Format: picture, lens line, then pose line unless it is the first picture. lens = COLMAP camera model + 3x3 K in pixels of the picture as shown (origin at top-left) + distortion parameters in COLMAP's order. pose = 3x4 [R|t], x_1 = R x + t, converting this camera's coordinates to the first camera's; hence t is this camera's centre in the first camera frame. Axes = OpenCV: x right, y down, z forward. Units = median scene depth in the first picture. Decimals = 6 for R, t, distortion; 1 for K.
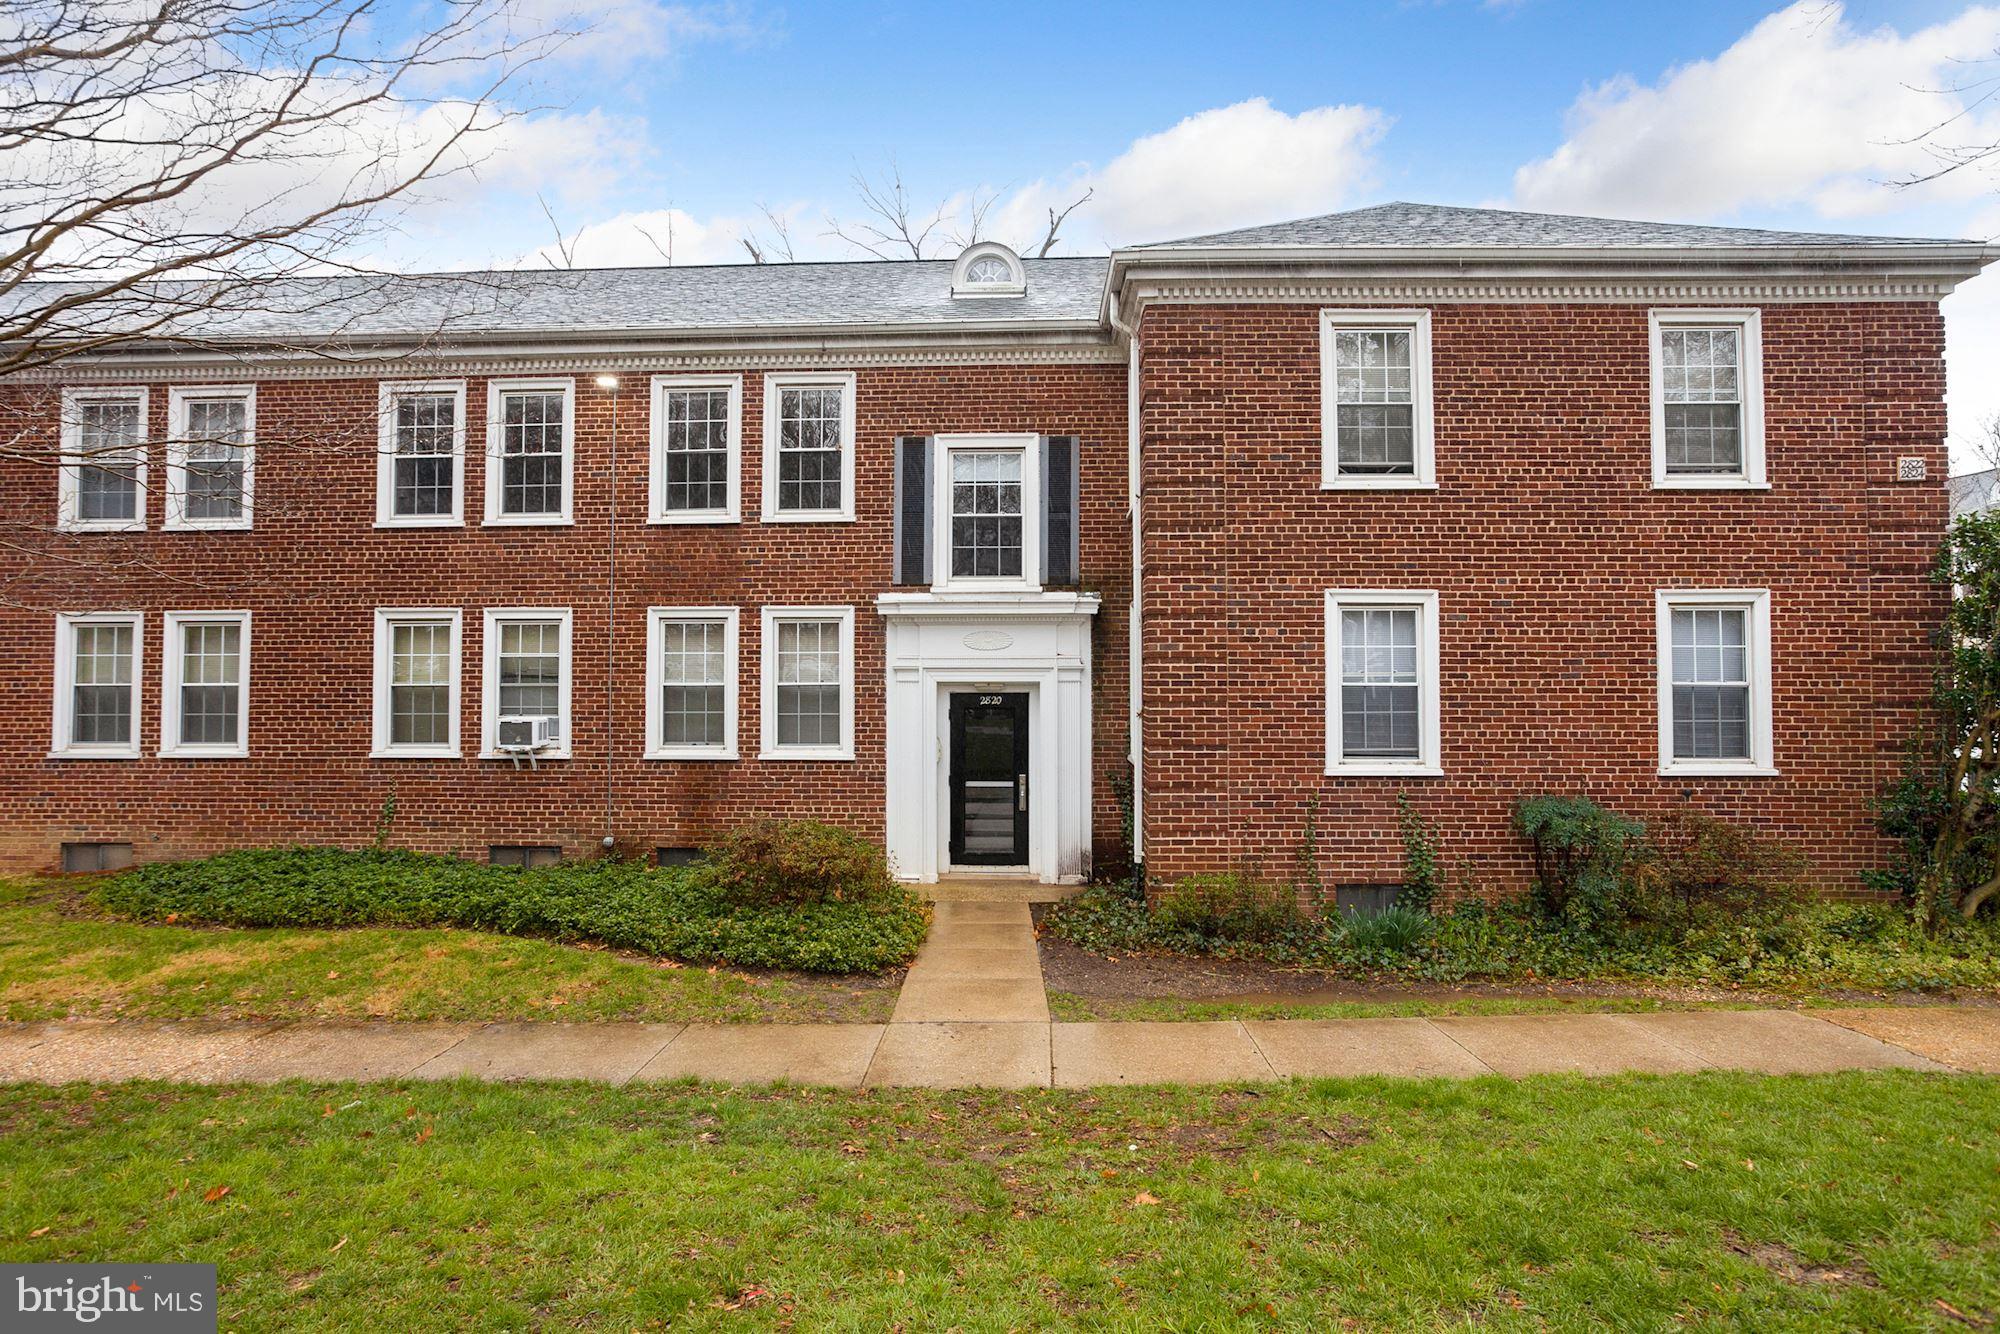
lens RADIAL K [[1034.7, 0, 1000.0], [0, 1034.7, 613.9], [0, 0, 1]] dist [-0.003705, 0.000279]
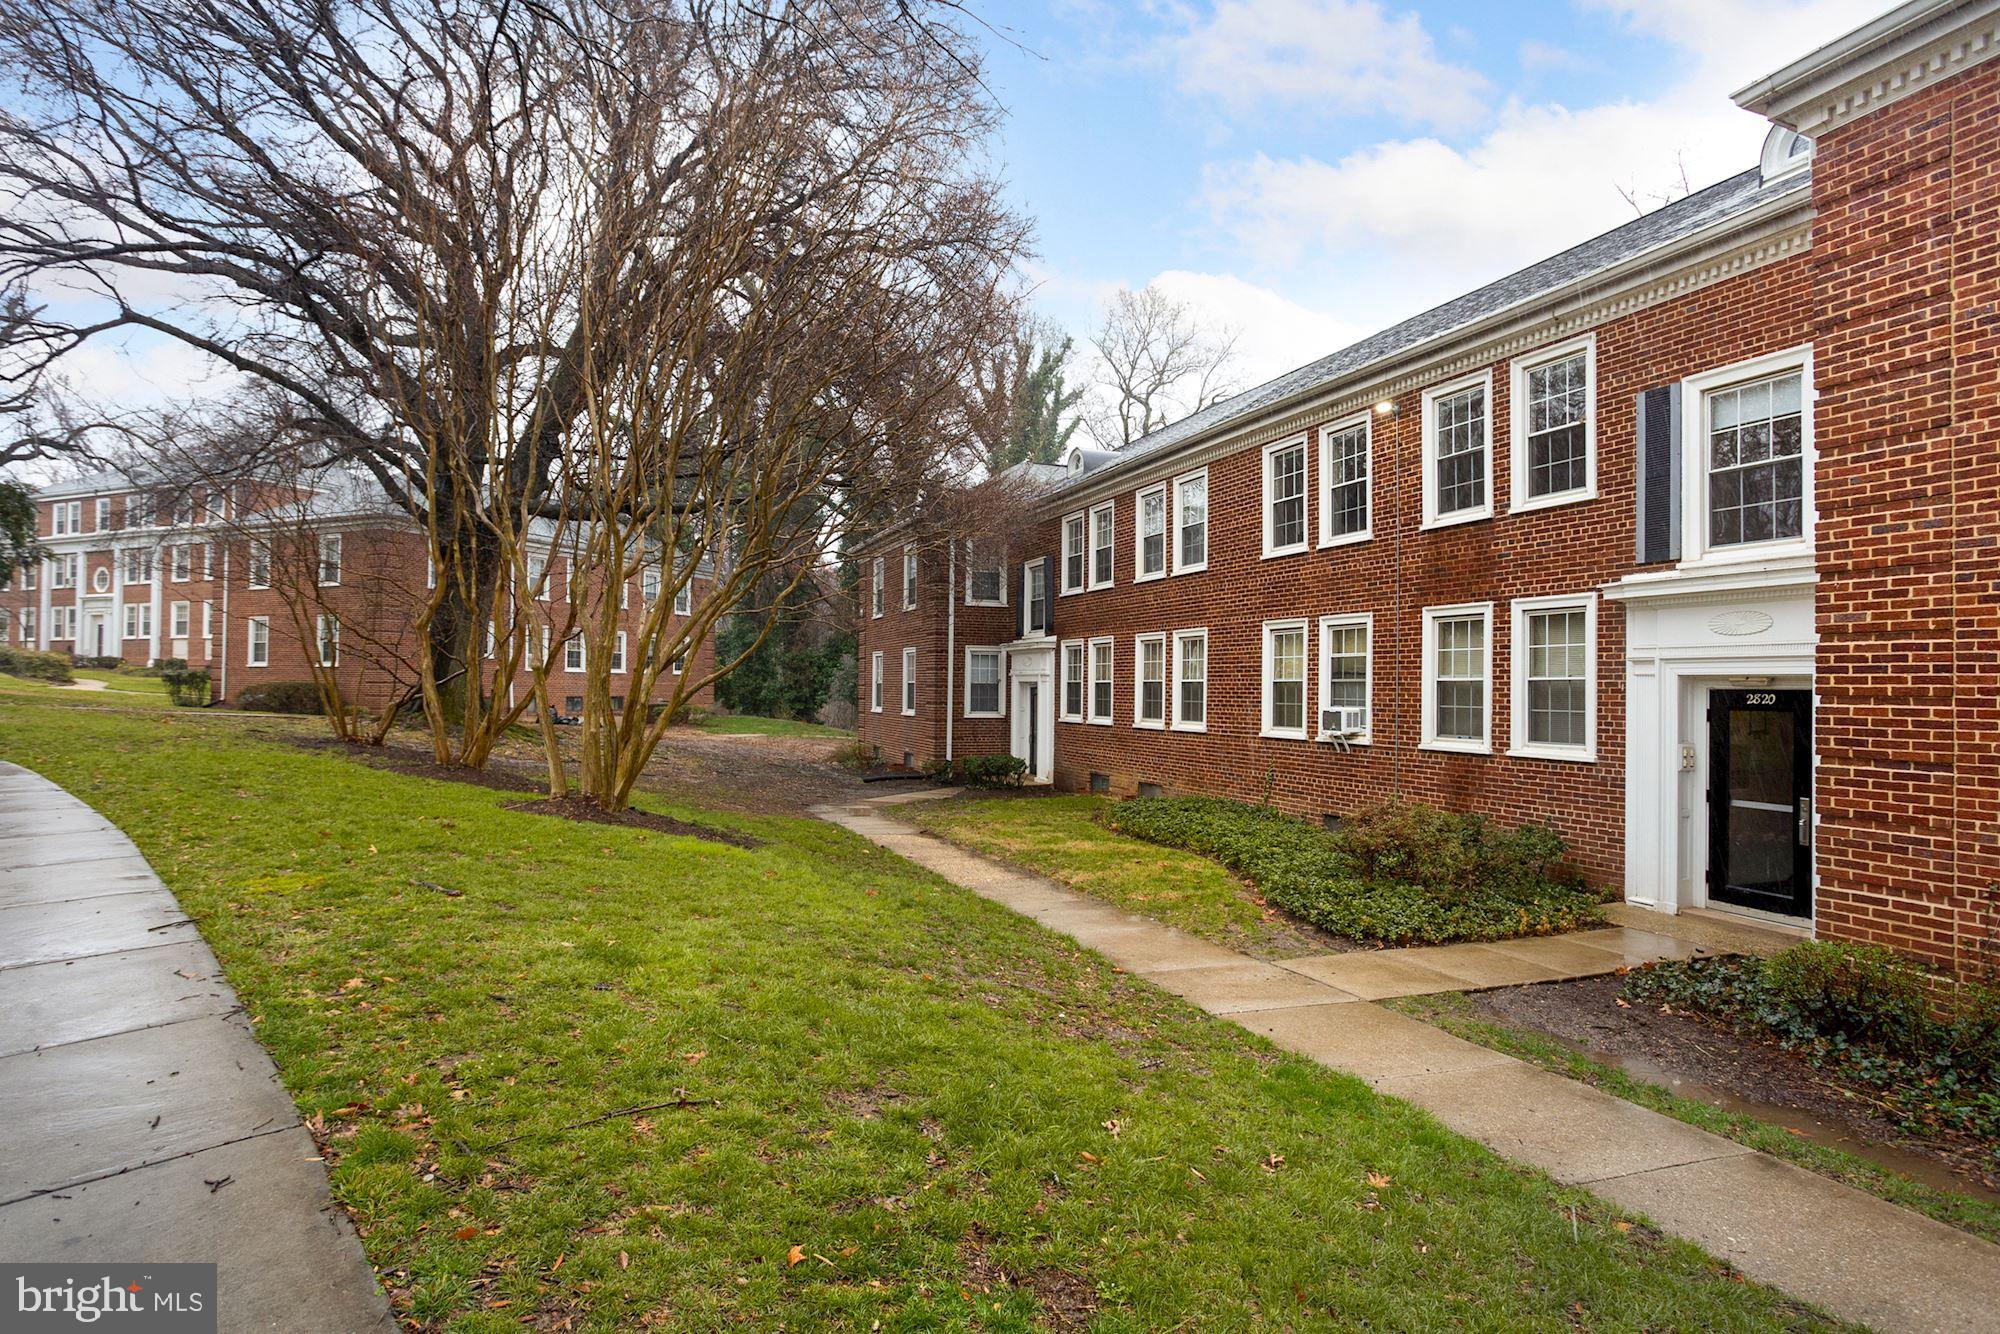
lens RADIAL K [[1028.5, 0, 991.3], [0, 1028.5, 639.0], [0, 0, 1]] dist [-0.080621, 0.066547]
pose [[0.425405, -0.034912, -0.904329, 0.422276], [0.039604, 0.999017, -0.019937, 0.029375], [0.904136, -0.027334, 0.426370, 0.149044]]
